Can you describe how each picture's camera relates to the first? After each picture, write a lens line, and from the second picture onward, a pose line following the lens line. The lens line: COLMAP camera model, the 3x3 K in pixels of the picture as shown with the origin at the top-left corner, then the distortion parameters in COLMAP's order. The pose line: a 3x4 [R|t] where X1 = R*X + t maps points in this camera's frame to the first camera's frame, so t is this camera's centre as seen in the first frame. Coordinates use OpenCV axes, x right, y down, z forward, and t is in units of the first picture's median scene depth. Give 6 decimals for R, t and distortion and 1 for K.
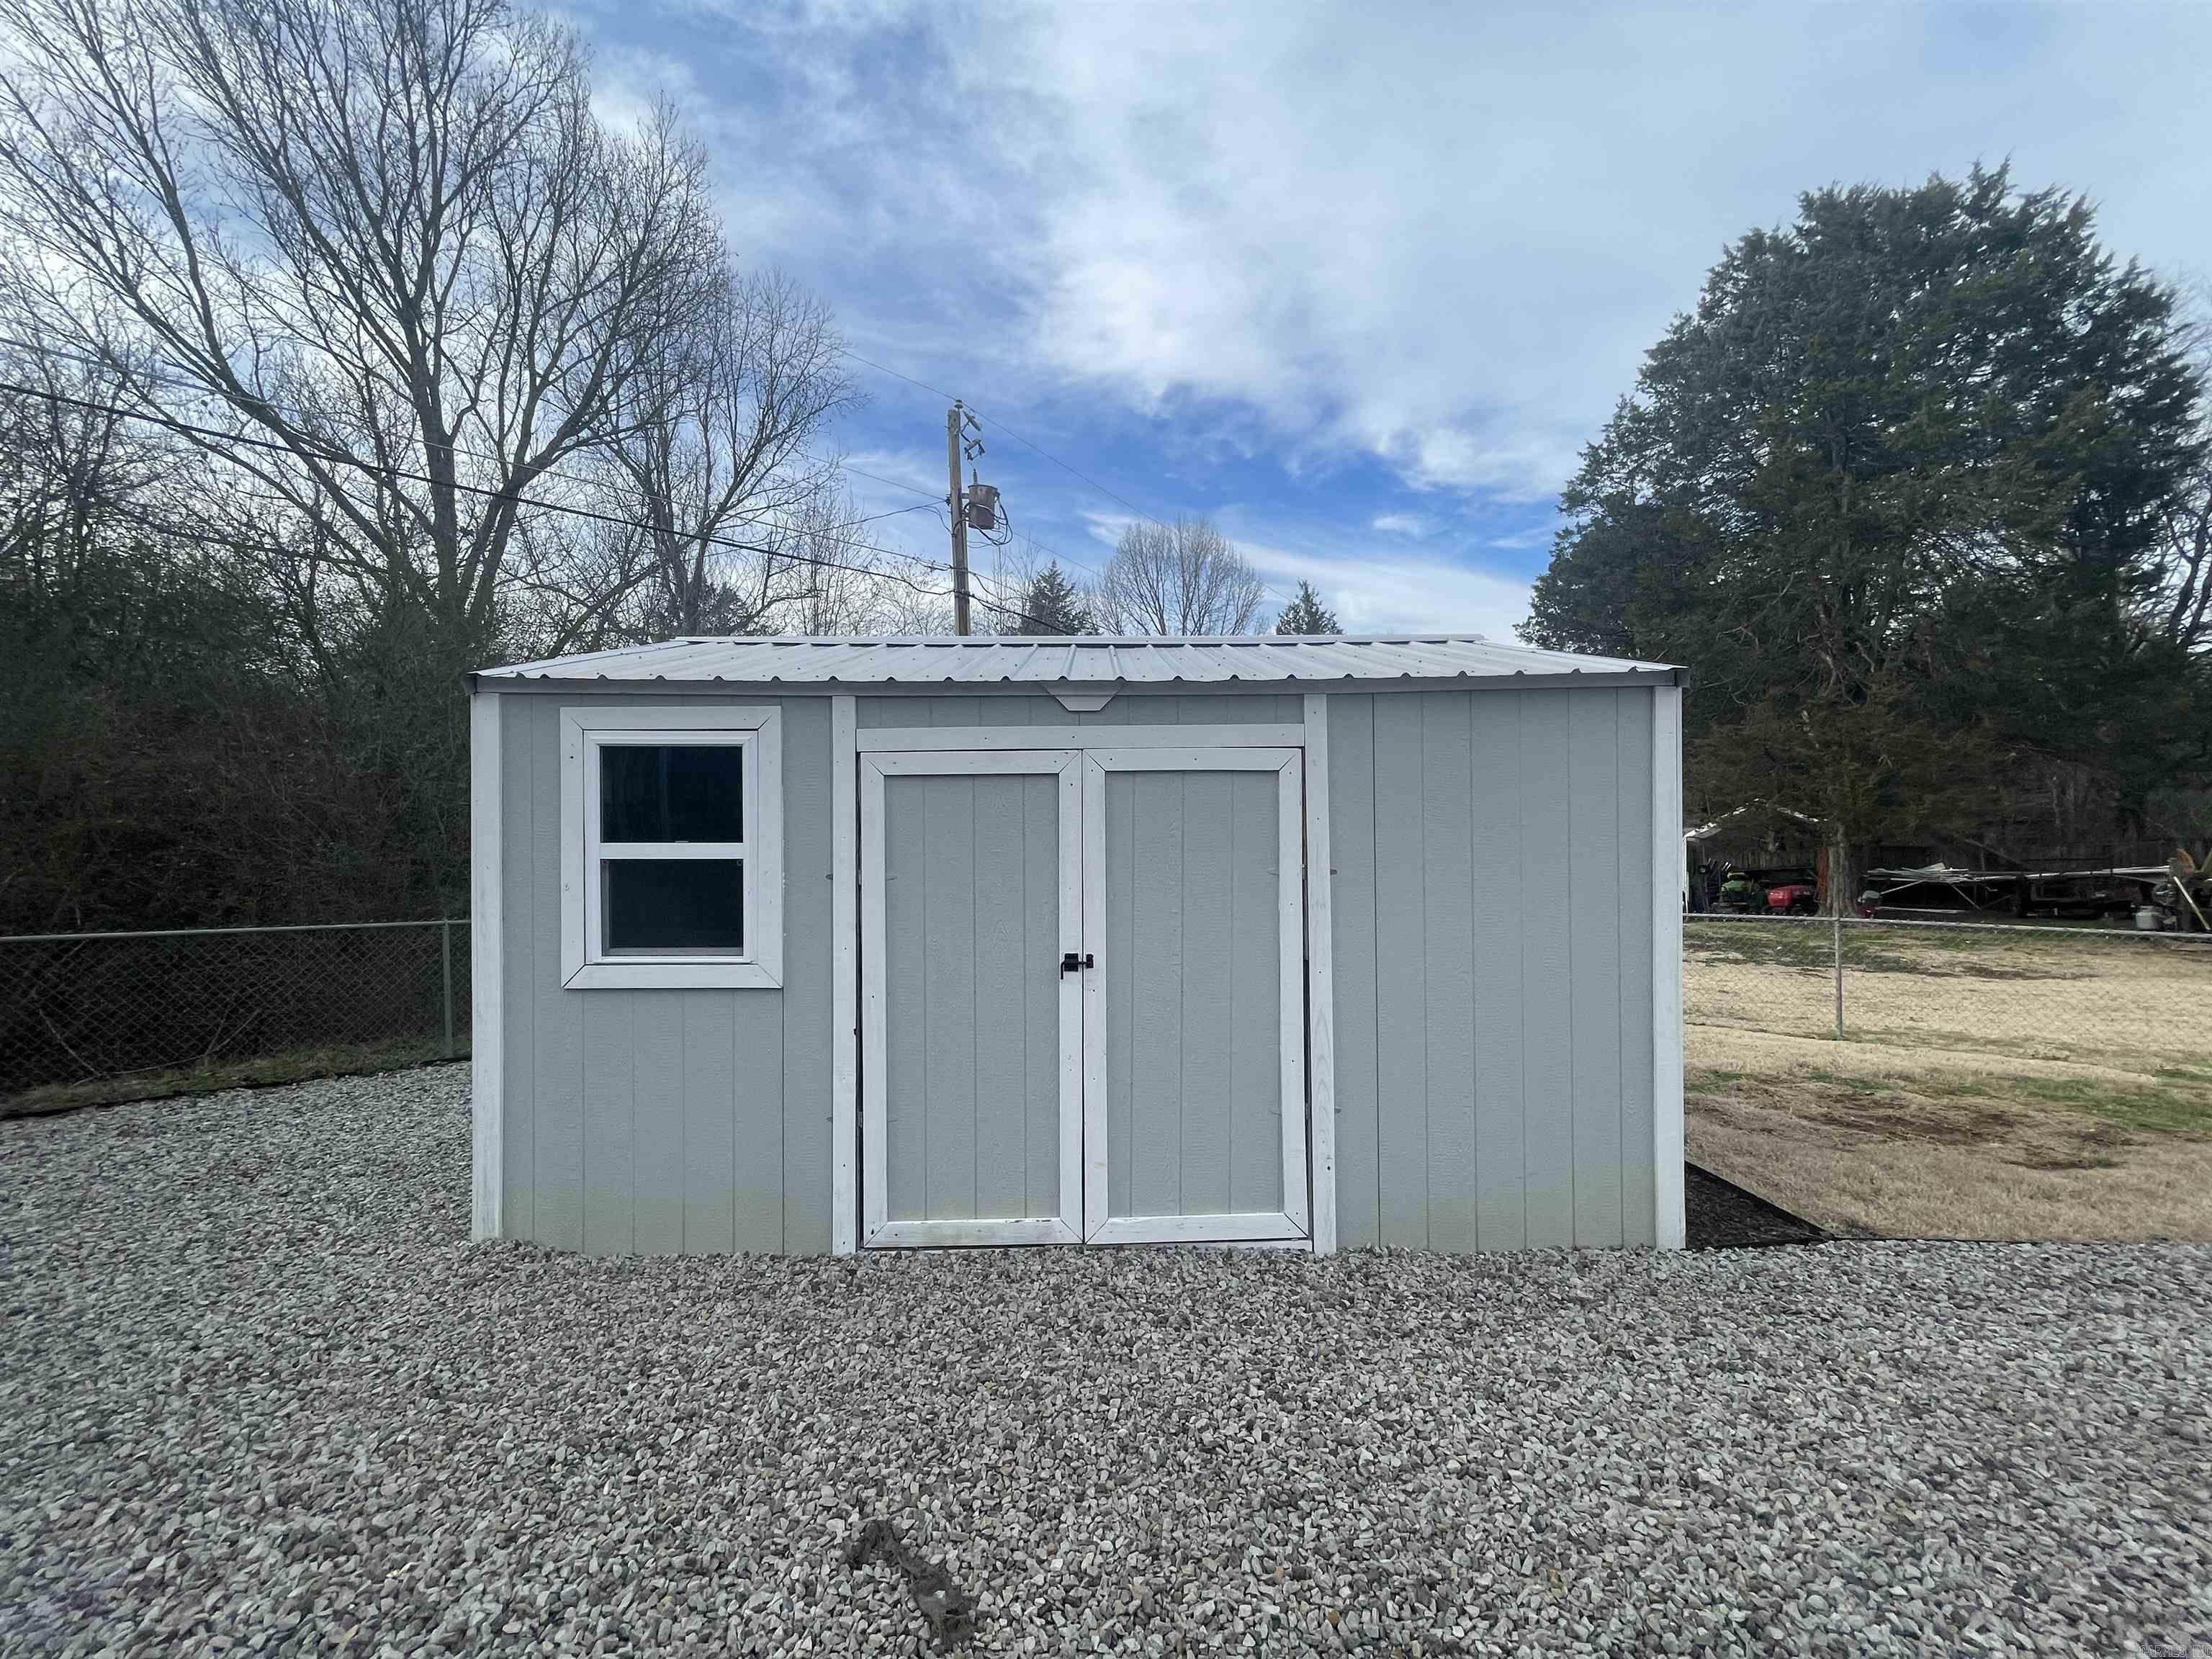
lens RADIAL K [[894.2, 0, 1104.6], [0, 894.2, 826.7], [0, 0, 1]] dist [-0.003911, 0.000166]
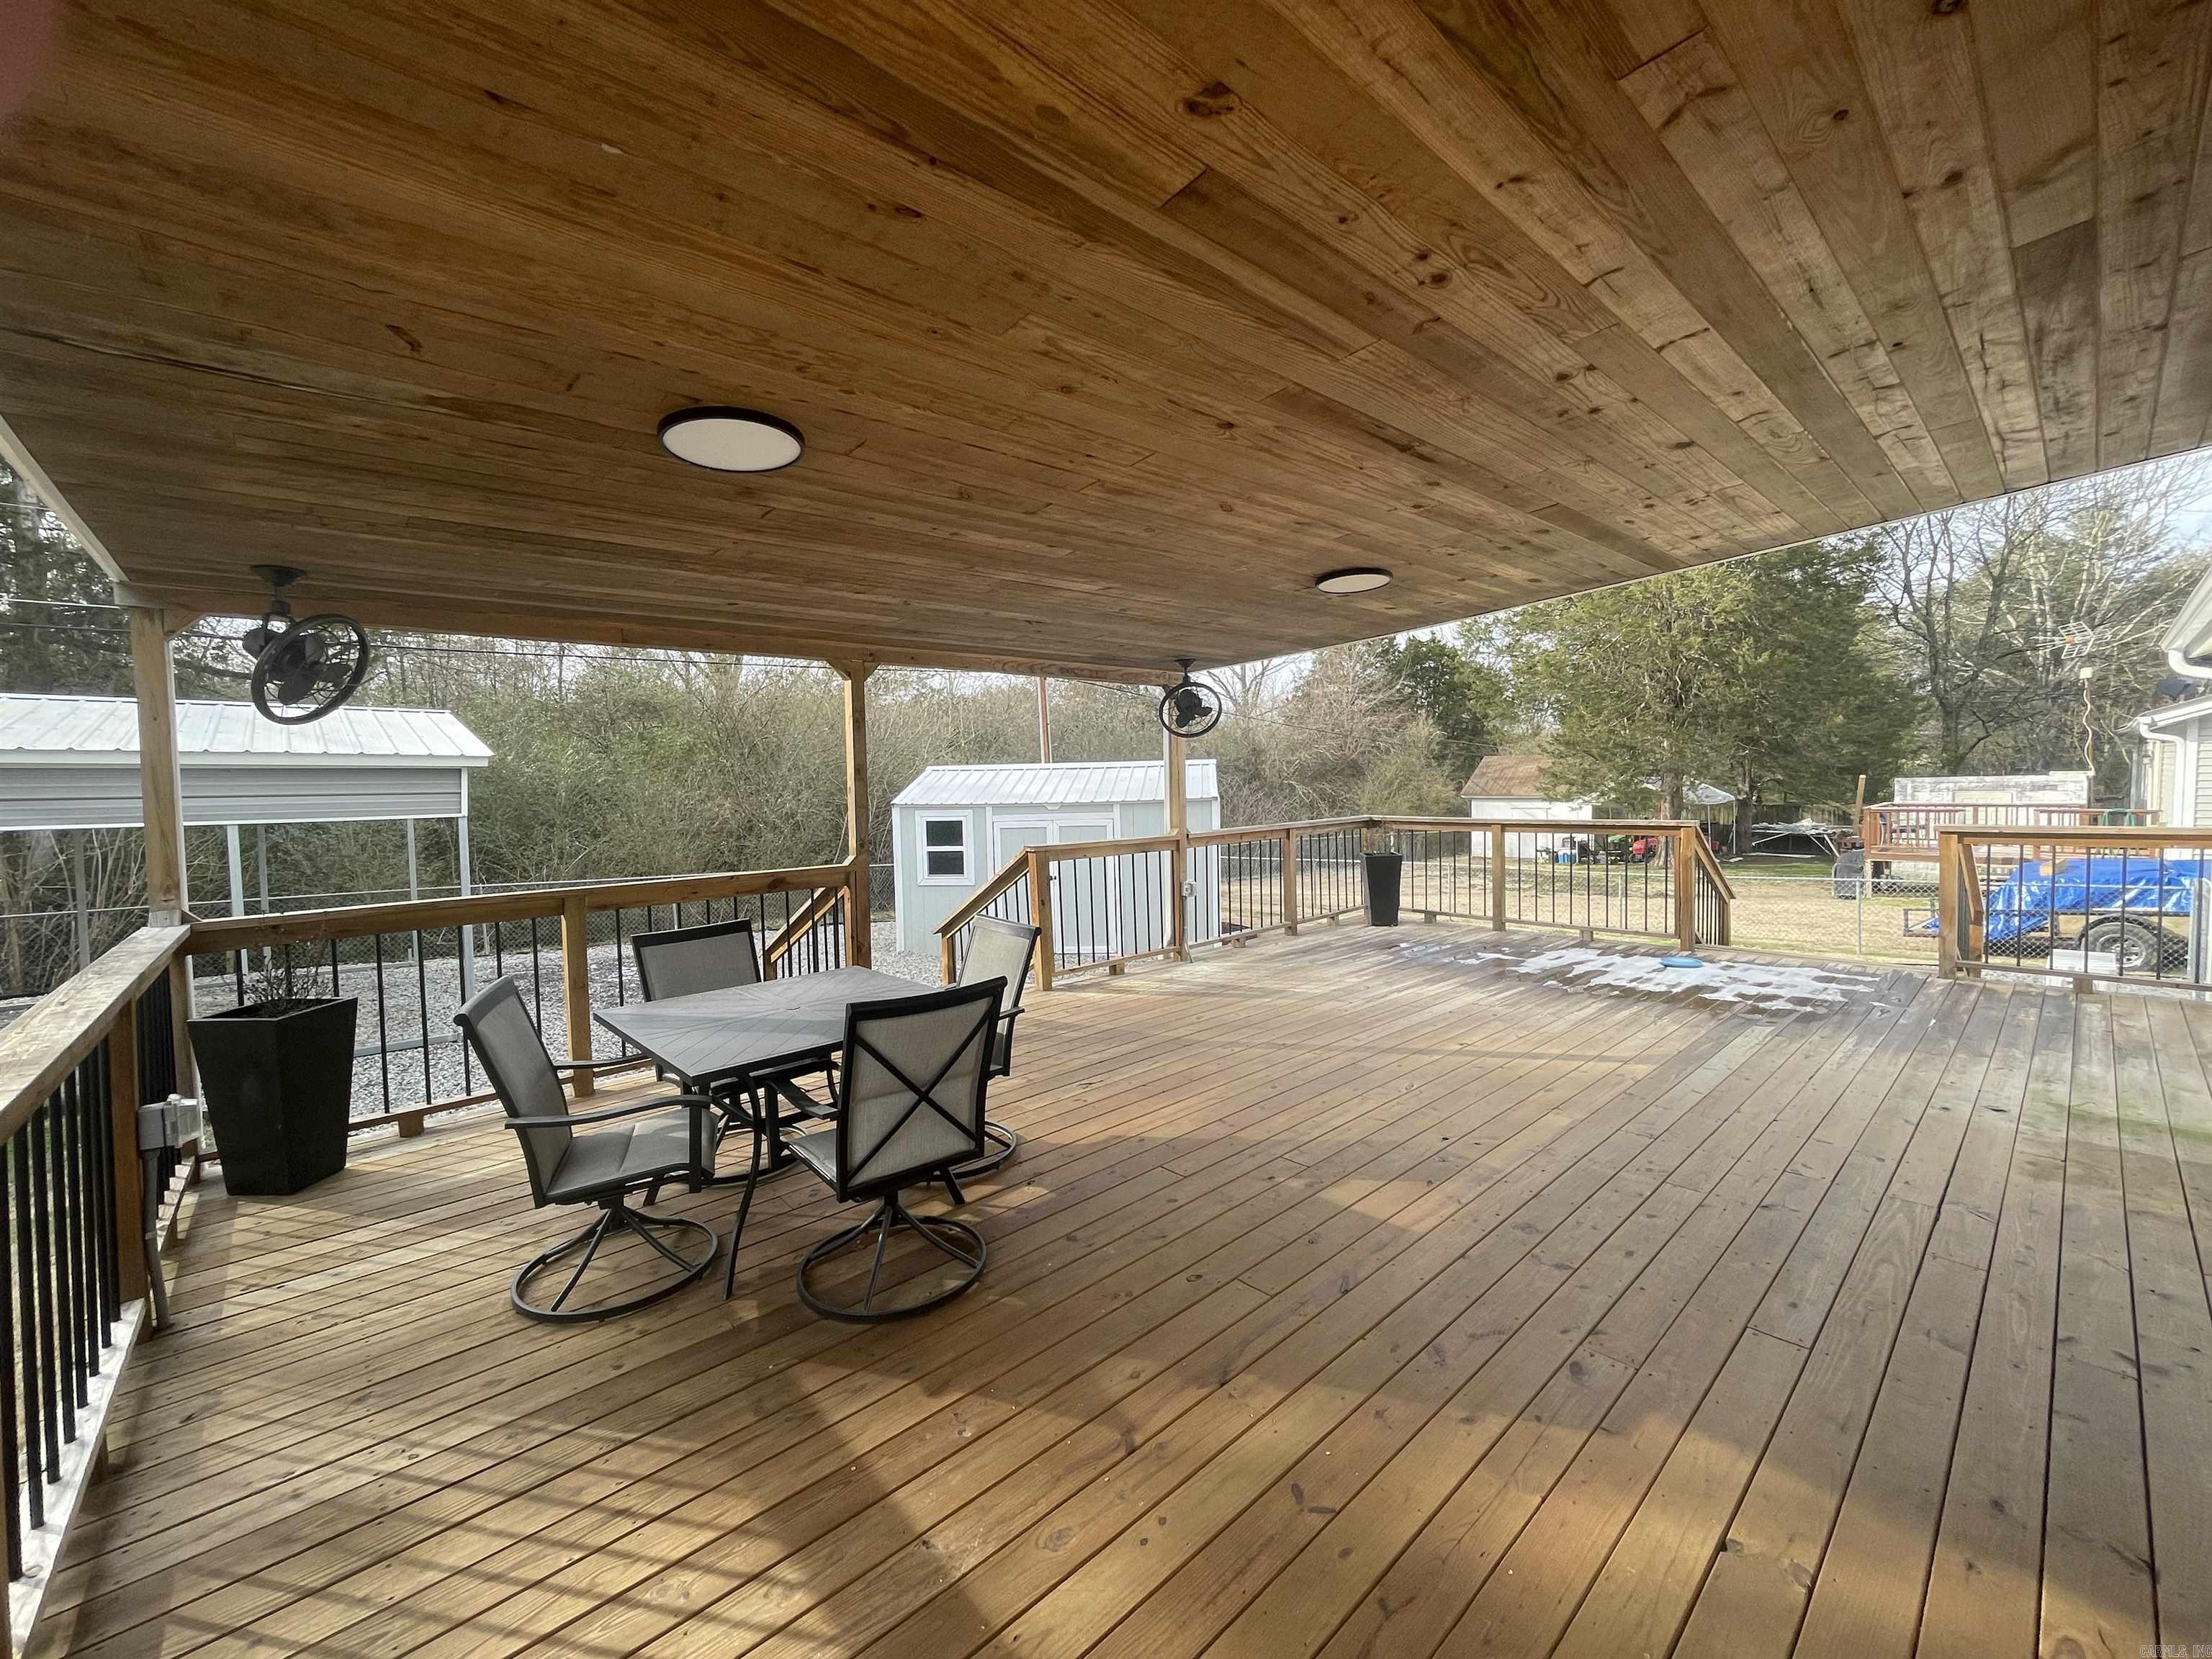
lens RADIAL K [[894.2, 0, 1102.8], [0, 894.2, 830.3], [0, 0, 1]] dist [-0.003911, 0.000166]
pose [[0.991686, -0.007916, -0.128437, 0.648561], [0.016377, 0.997753, 0.064960, -0.279636], [0.127634, -0.066523, 0.989588, -2.599838]]
